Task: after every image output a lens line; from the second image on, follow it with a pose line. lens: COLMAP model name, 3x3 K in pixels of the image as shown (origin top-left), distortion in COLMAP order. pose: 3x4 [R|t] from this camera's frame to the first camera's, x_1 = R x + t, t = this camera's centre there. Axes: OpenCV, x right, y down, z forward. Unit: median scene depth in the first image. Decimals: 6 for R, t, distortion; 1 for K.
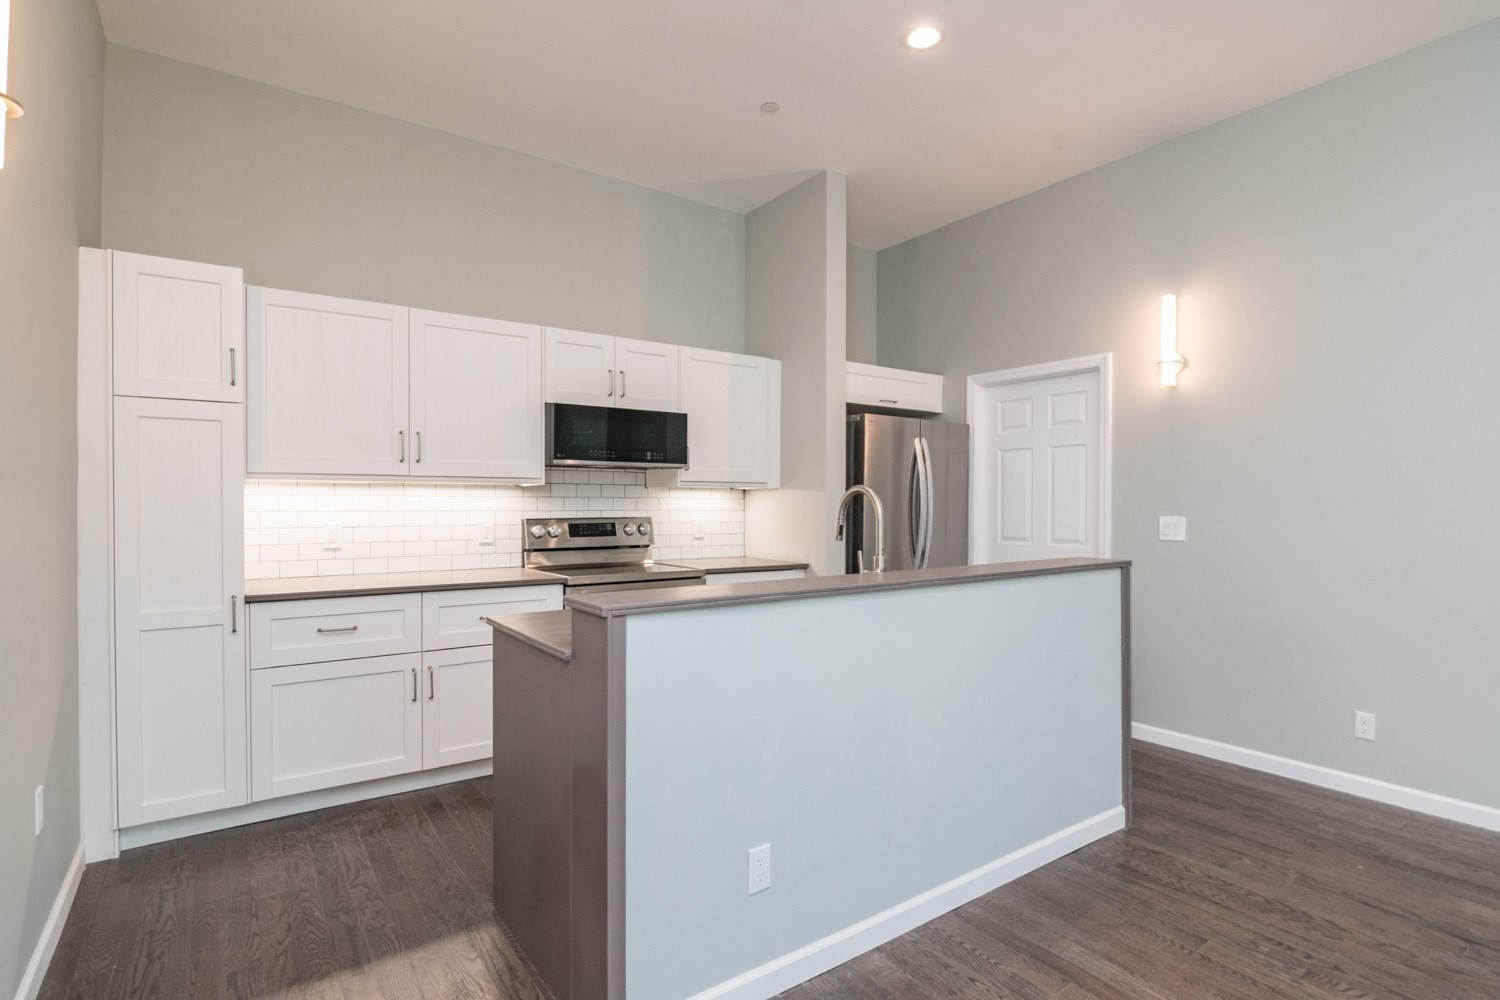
lens RADIAL K [[746.8, 0, 737.9], [0, 746.8, 509.2], [0, 0, 1]] dist [0.013945, -0.000304]
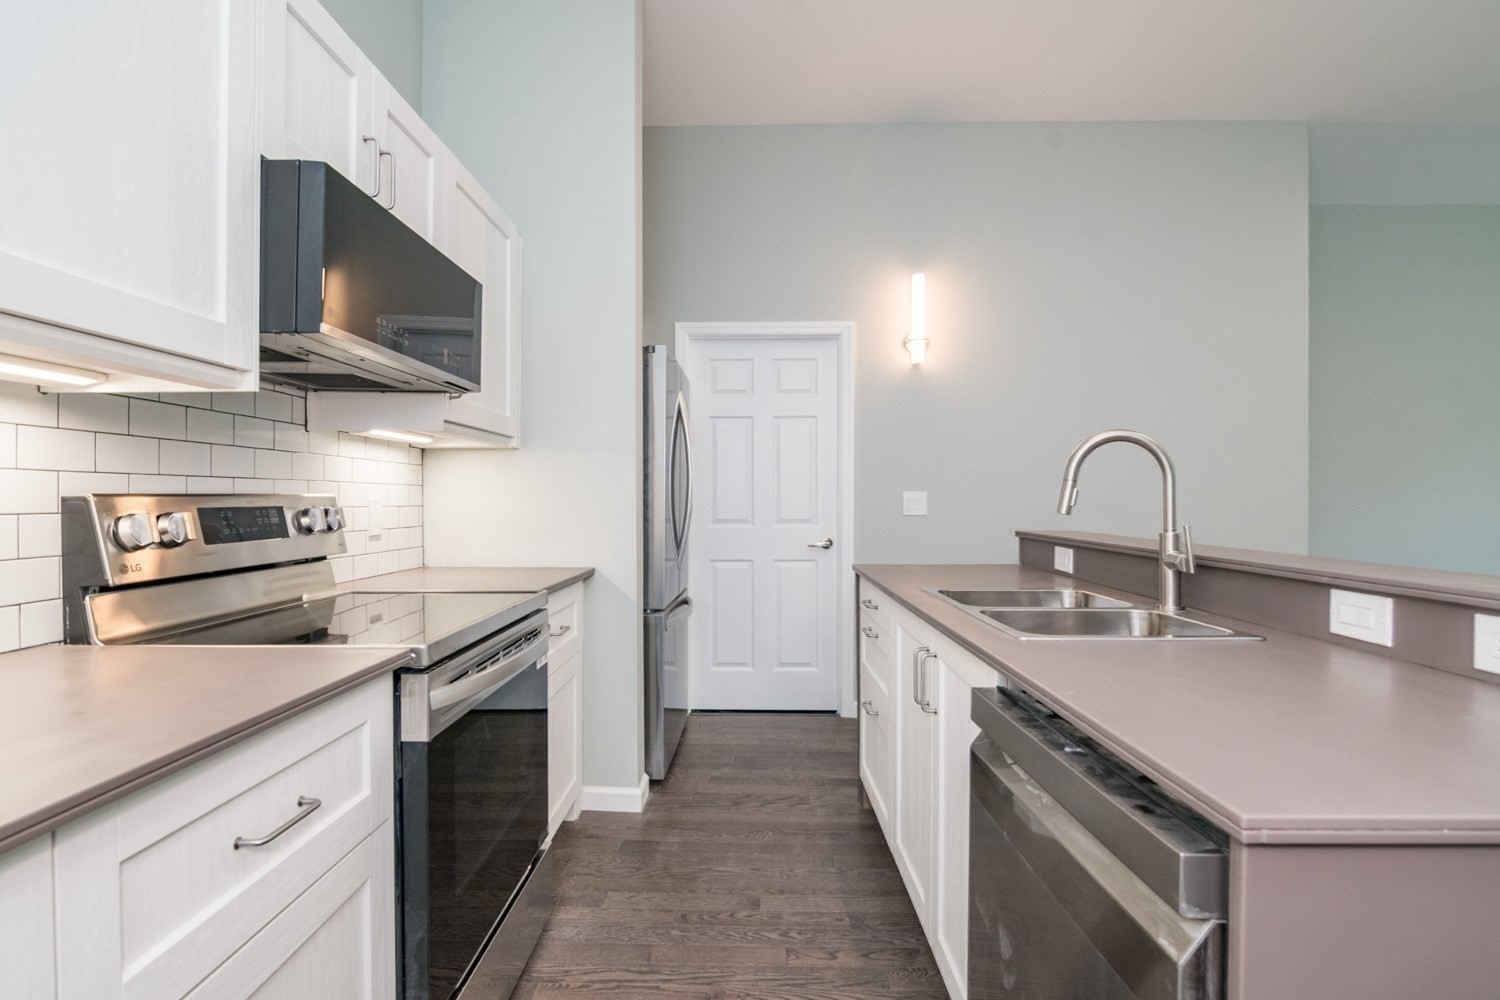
lens RADIAL K [[753.6, 0, 724.2], [0, 753.6, 496.6], [0, 0, 1]] dist [0.002027, -0.000201]
pose [[0.588165, -0.002152, 0.808738, -0.373561], [0.009801, 0.999942, -0.004467, 0.017413], [-0.808681, 0.010554, 0.588152, 0.557691]]
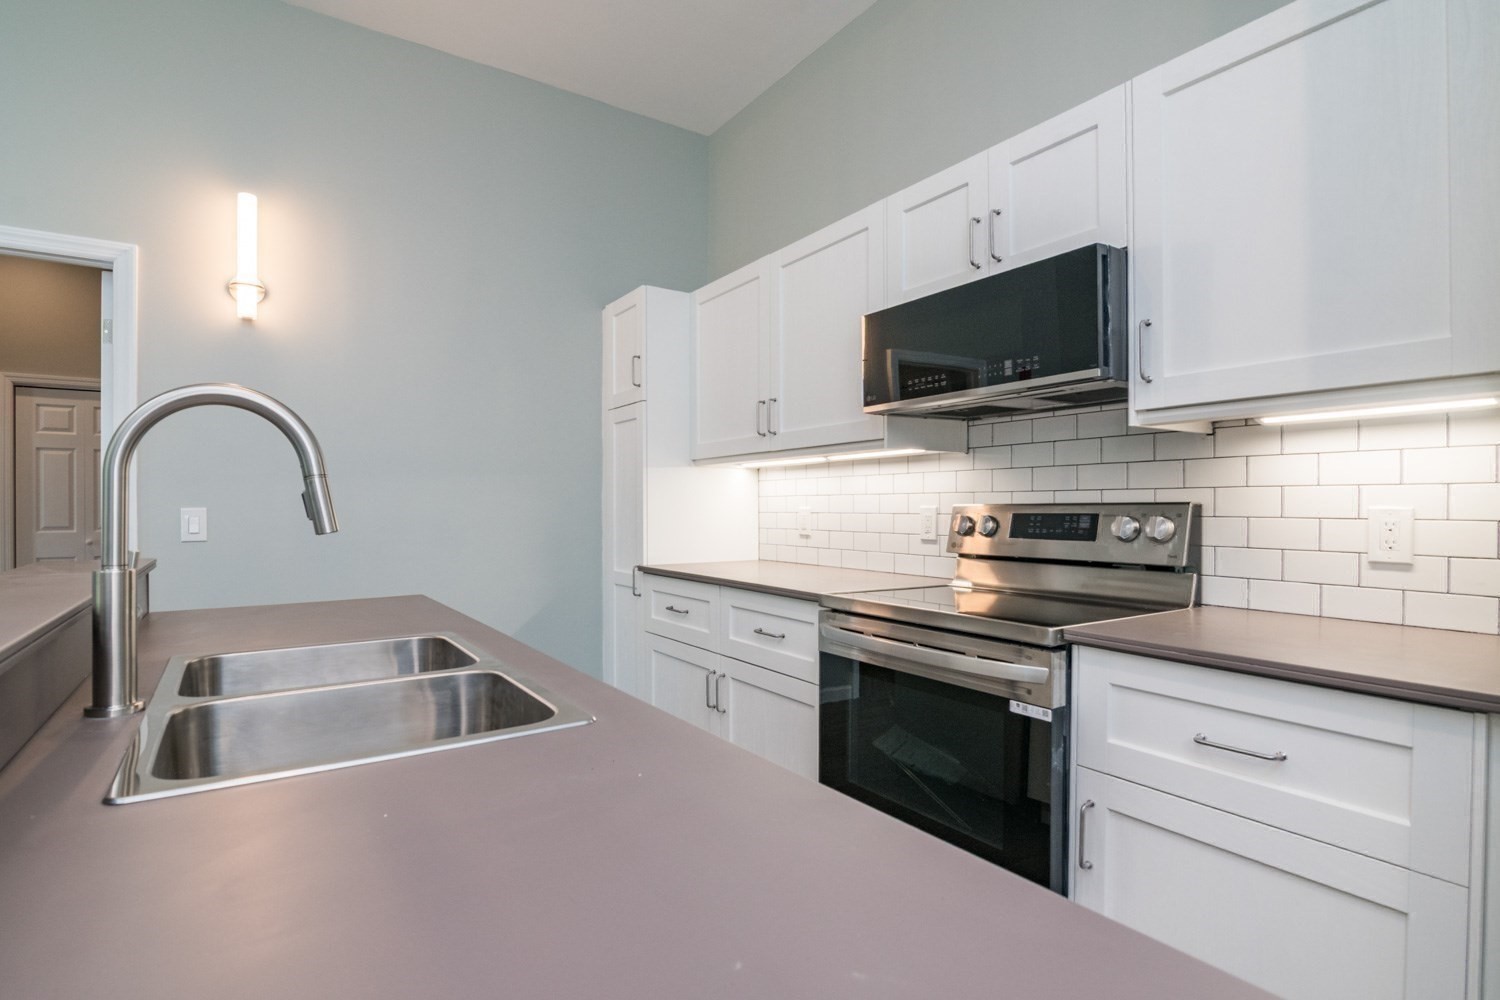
lens RADIAL K [[746.8, 0, 737.9], [0, 746.8, 509.2], [0, 0, 1]] dist [0.013945, -0.000304]
pose [[-0.017655, -0.001788, -0.999843, 0.335041], [-0.010934, 0.999939, -0.001595, 0.018989], [0.999784, 0.010904, -0.017673, 0.794133]]
